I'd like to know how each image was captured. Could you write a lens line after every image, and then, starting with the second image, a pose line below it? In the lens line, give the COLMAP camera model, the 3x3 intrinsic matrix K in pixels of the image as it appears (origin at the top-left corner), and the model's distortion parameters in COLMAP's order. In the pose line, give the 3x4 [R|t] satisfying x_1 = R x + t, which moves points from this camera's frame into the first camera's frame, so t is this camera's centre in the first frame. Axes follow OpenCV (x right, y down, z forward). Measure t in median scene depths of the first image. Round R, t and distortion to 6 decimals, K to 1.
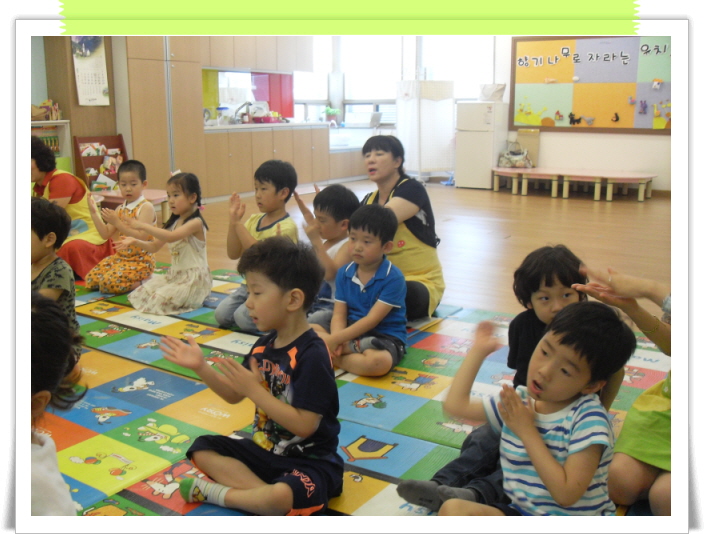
lens RADIAL K [[741.4, 0, 351.4], [0, 741.4, 279.5], [0, 0, 1]] dist [-0.218017, 0.308935]
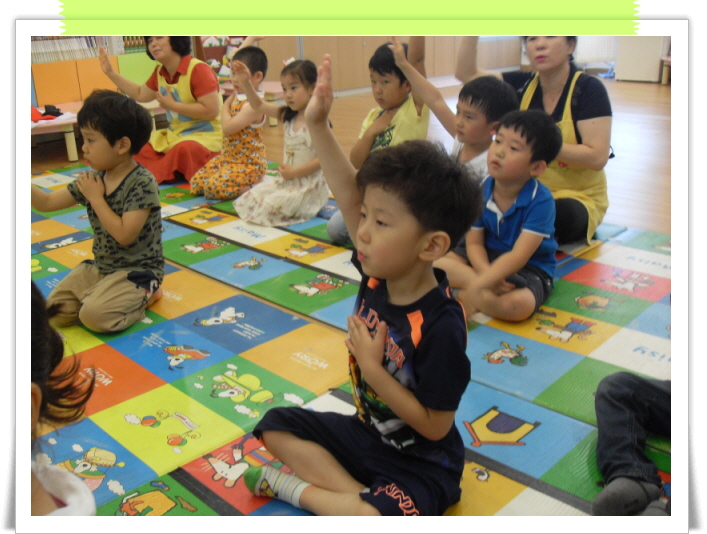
lens RADIAL K [[741.4, 0, 351.4], [0, 741.4, 279.5], [0, 0, 1]] dist [-0.218017, 0.308935]
pose [[0.981167, 0.039652, -0.189048, 0.005540], [-0.012760, 0.989871, 0.141395, -0.014911], [0.192739, -0.136320, 0.971735, 0.168286]]
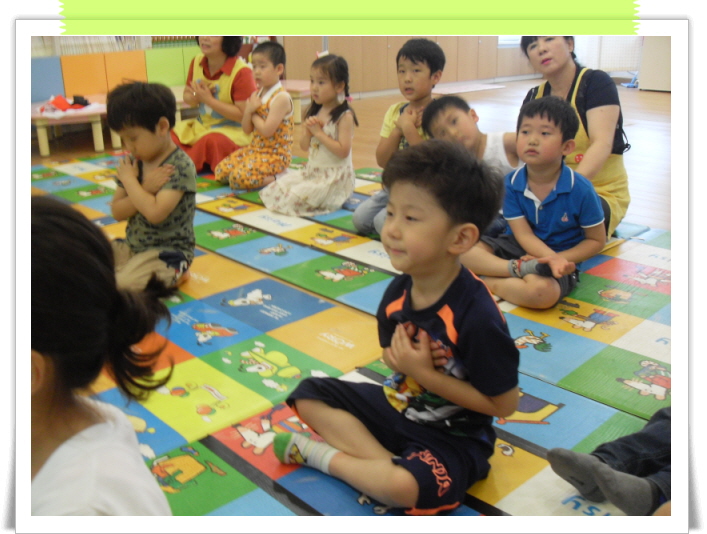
lens RADIAL K [[741.4, 0, 351.4], [0, 741.4, 279.5], [0, 0, 1]] dist [-0.218017, 0.308935]
pose [[0.975882, 0.070119, -0.206732, -0.003446], [-0.043150, 0.990284, 0.132193, 0.003780], [0.213992, -0.120084, 0.969426, 0.153455]]
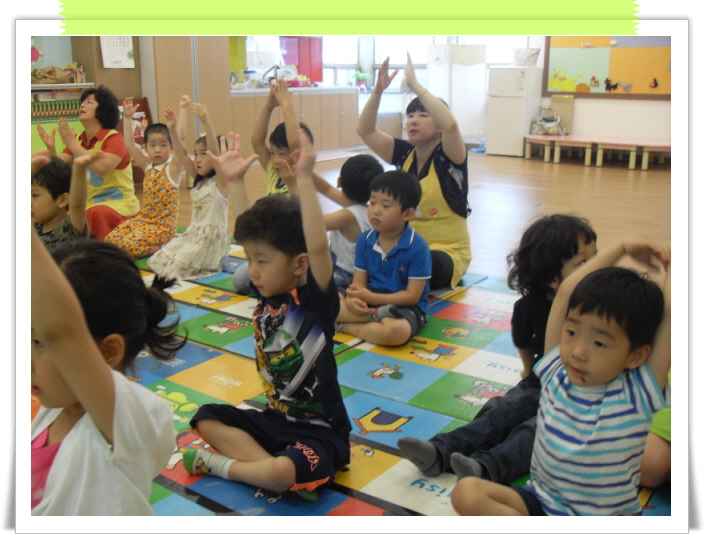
lens RADIAL K [[741.4, 0, 351.4], [0, 741.4, 279.5], [0, 0, 1]] dist [-0.218017, 0.308935]
pose [[0.998998, 0.014179, -0.042440, 0.013601], [-0.012329, 0.998976, 0.043531, 0.002443], [0.043014, -0.042964, 0.998150, 0.029376]]
